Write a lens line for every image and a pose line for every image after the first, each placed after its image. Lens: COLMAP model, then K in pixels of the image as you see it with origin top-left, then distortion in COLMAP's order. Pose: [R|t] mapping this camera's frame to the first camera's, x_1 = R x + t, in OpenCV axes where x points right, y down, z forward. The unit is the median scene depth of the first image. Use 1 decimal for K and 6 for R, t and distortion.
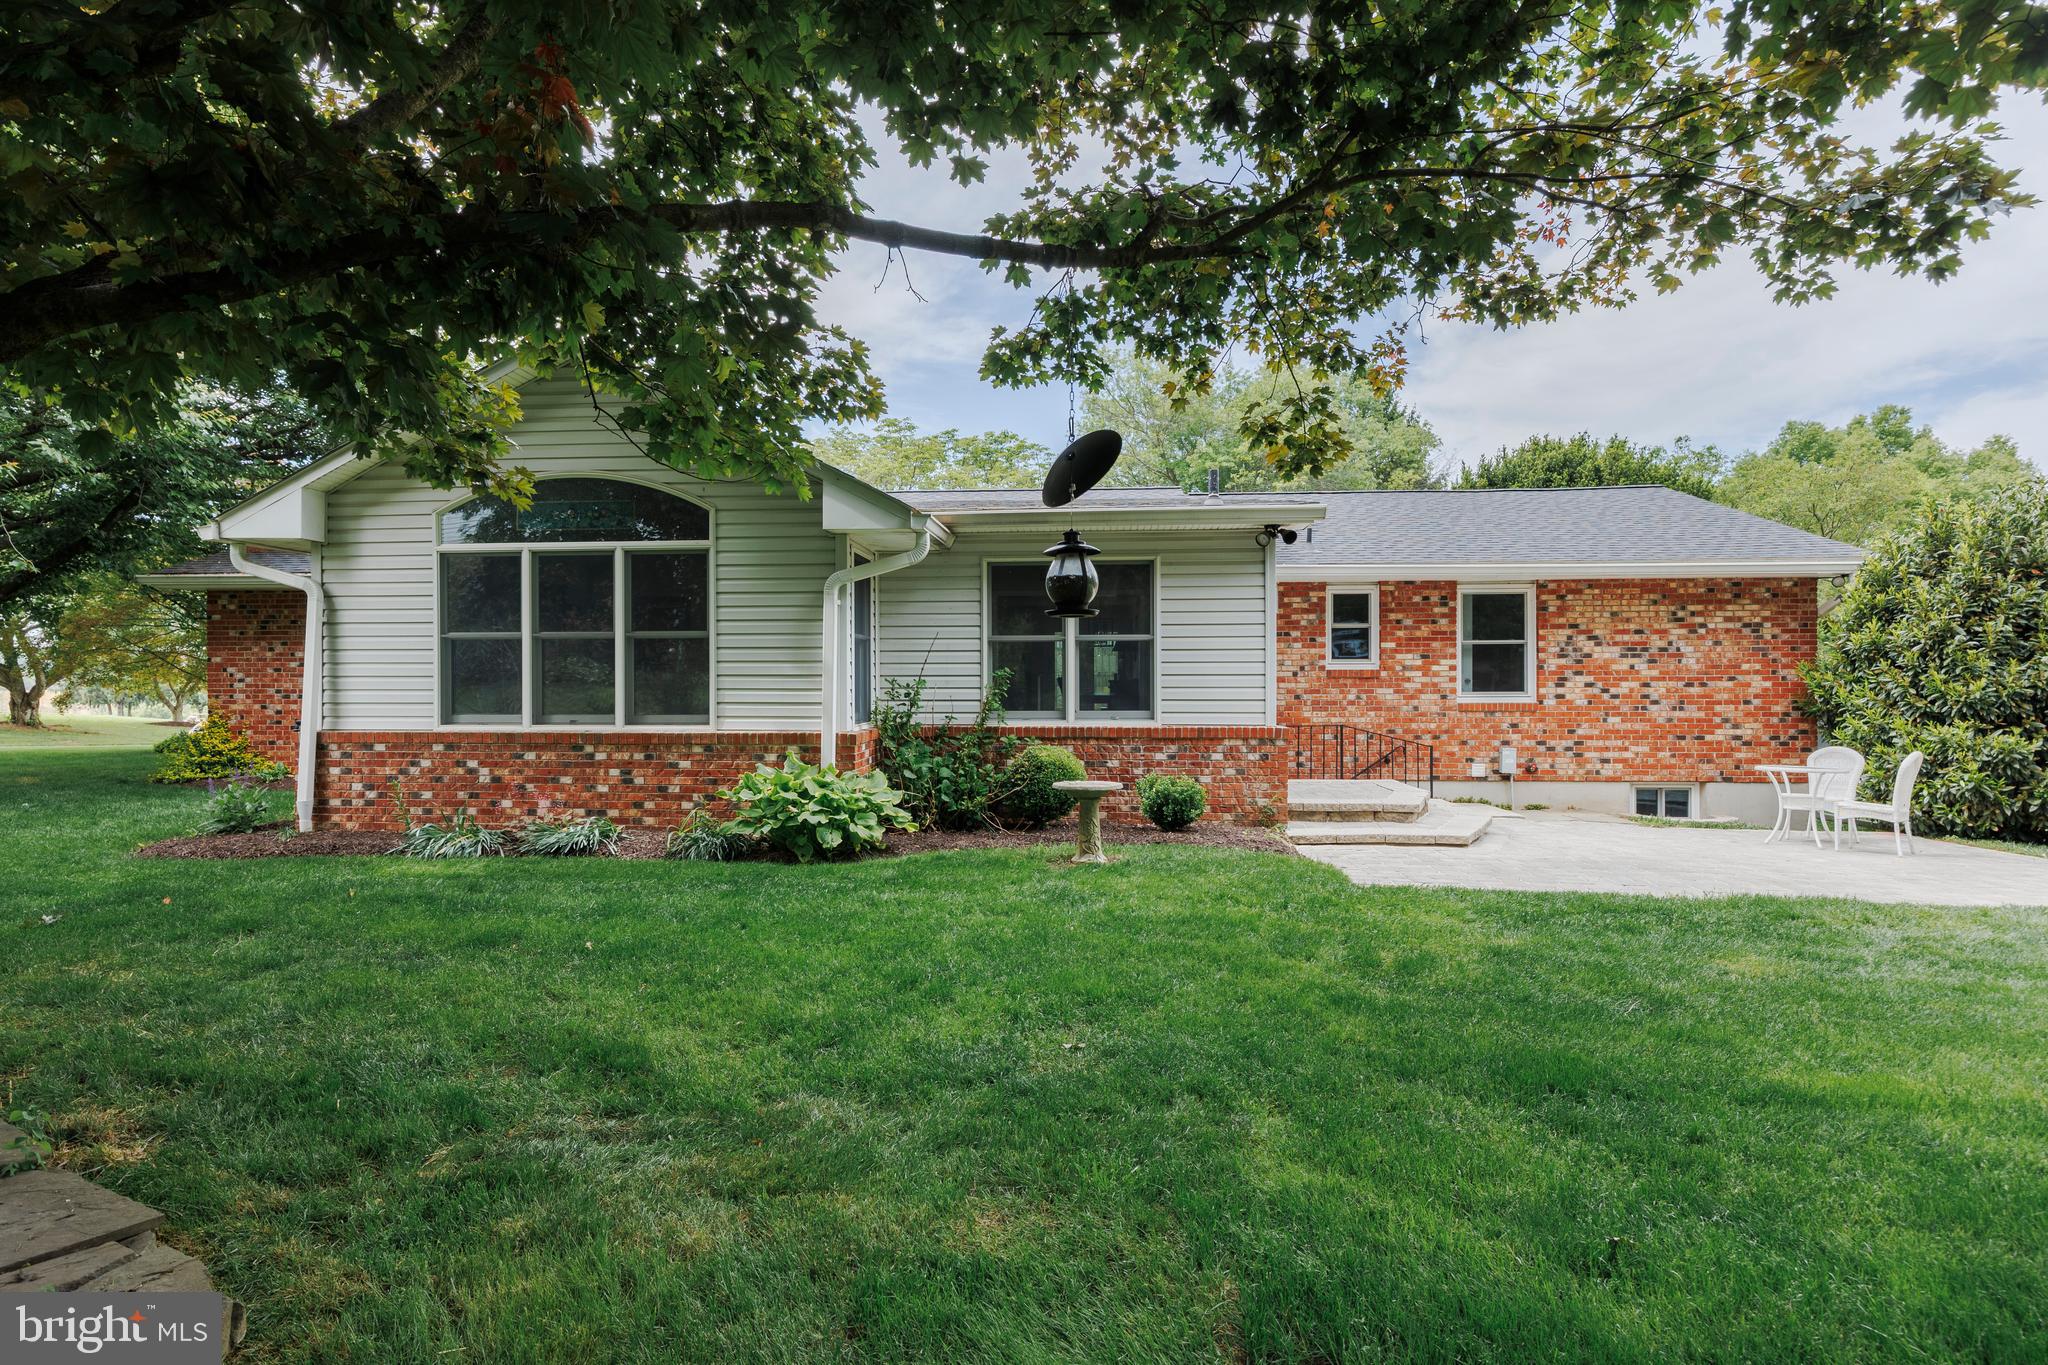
lens RADIAL K [[1136.6, 0, 1027.9], [0, 1136.6, 683.5], [0, 0, 1]] dist [0.009588, 0.000947]
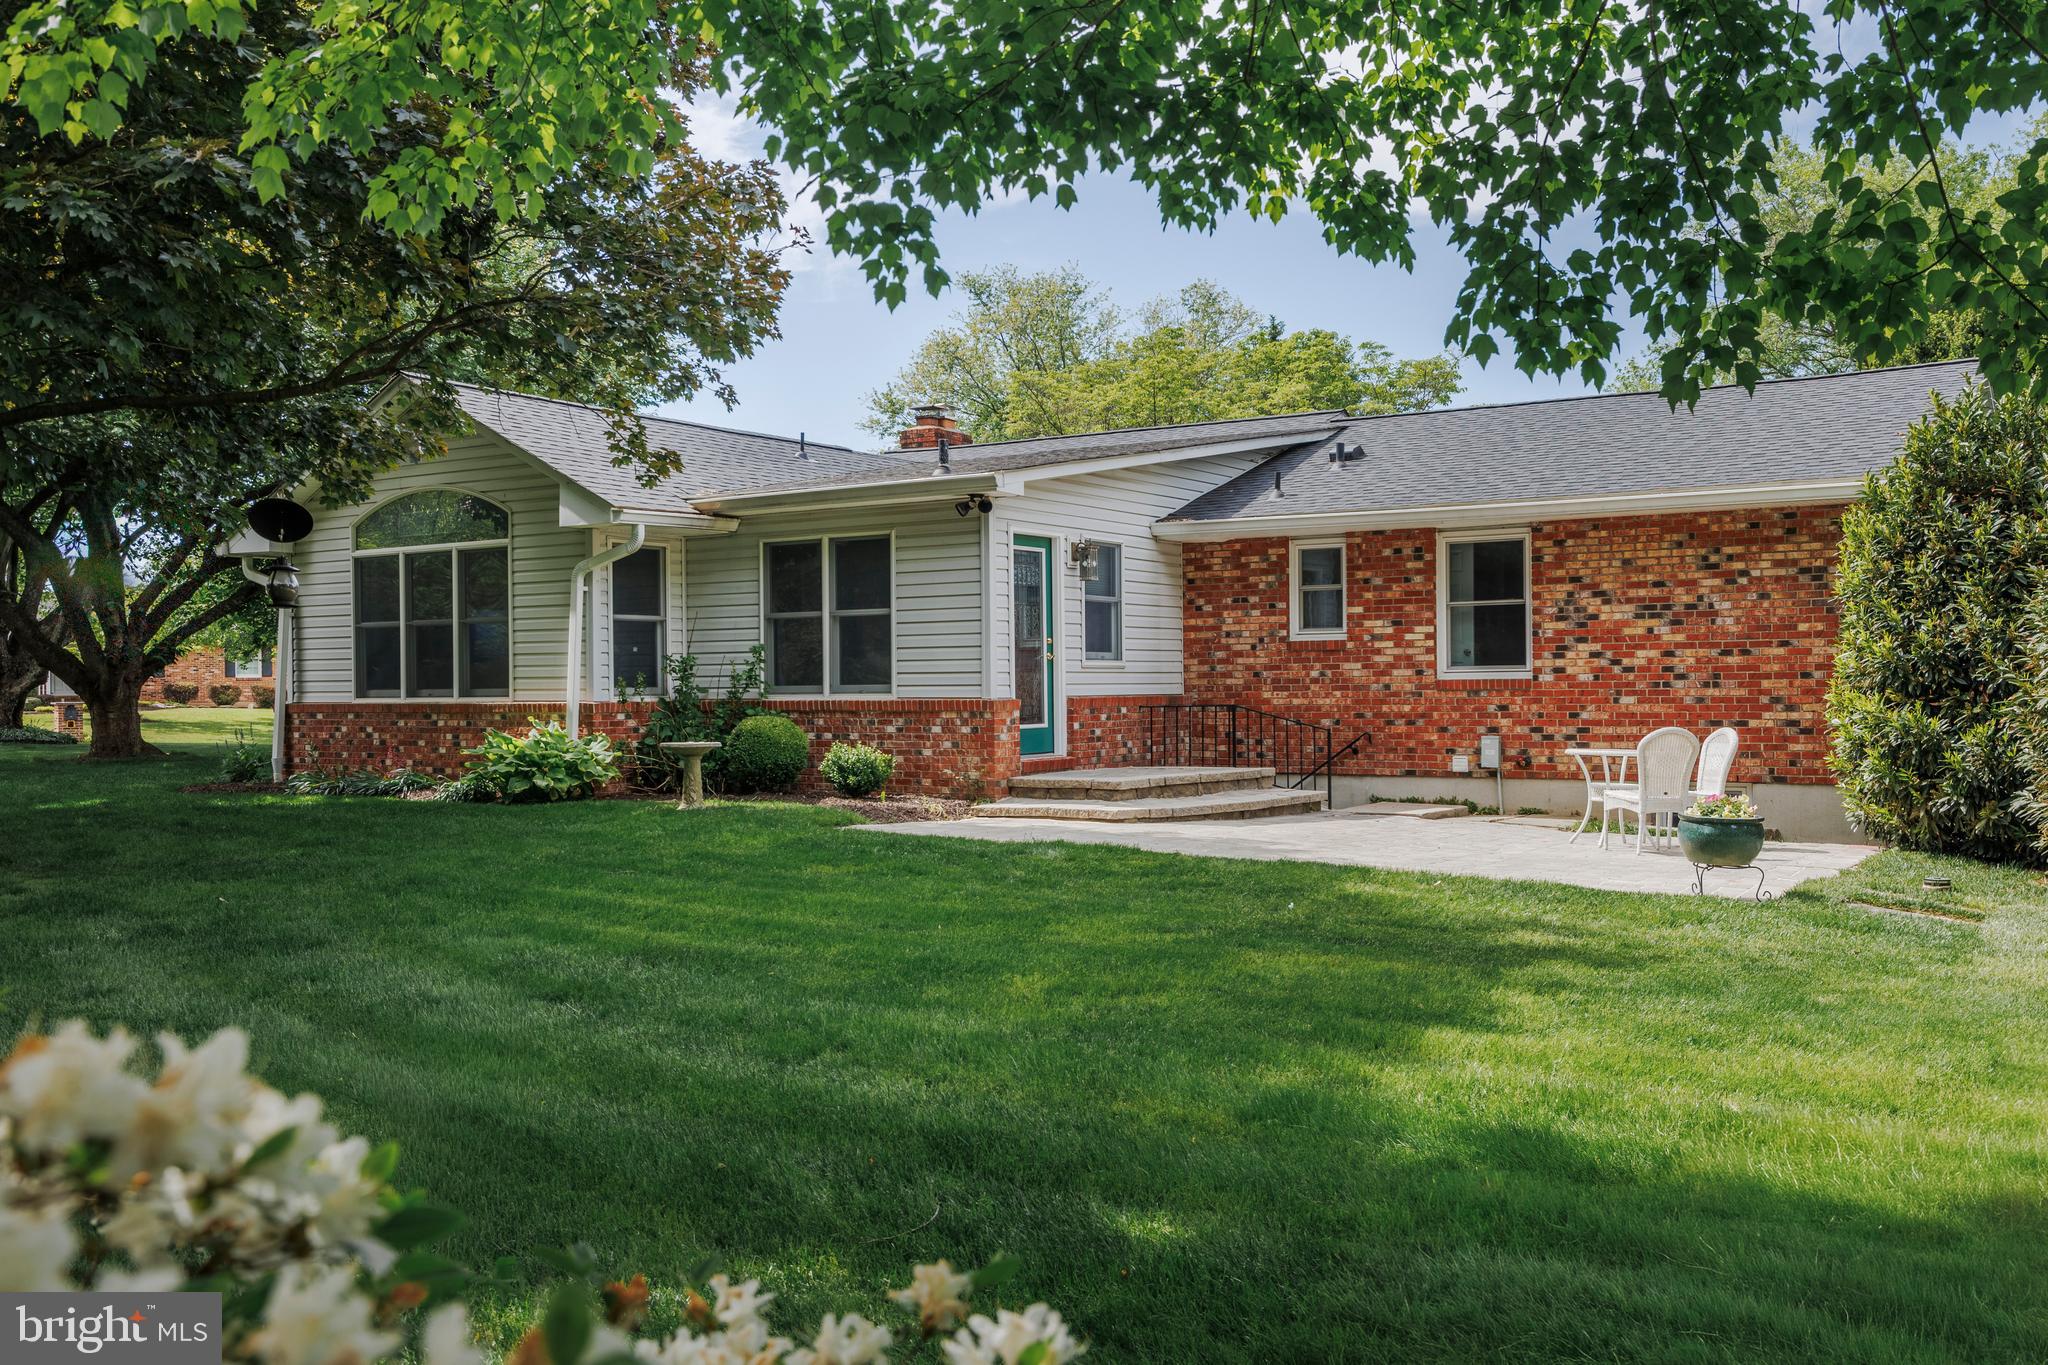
lens RADIAL K [[1871.2, 0, 1039.3], [0, 1871.2, 680.5], [0, 0, 1]] dist [0.009308, 0.000000]
pose [[0.879294, -0.007827, -0.476216, 0.767972], [0.006551, 0.999969, -0.004341, 0.021741], [0.476235, 0.000697, 0.879318, -0.297604]]
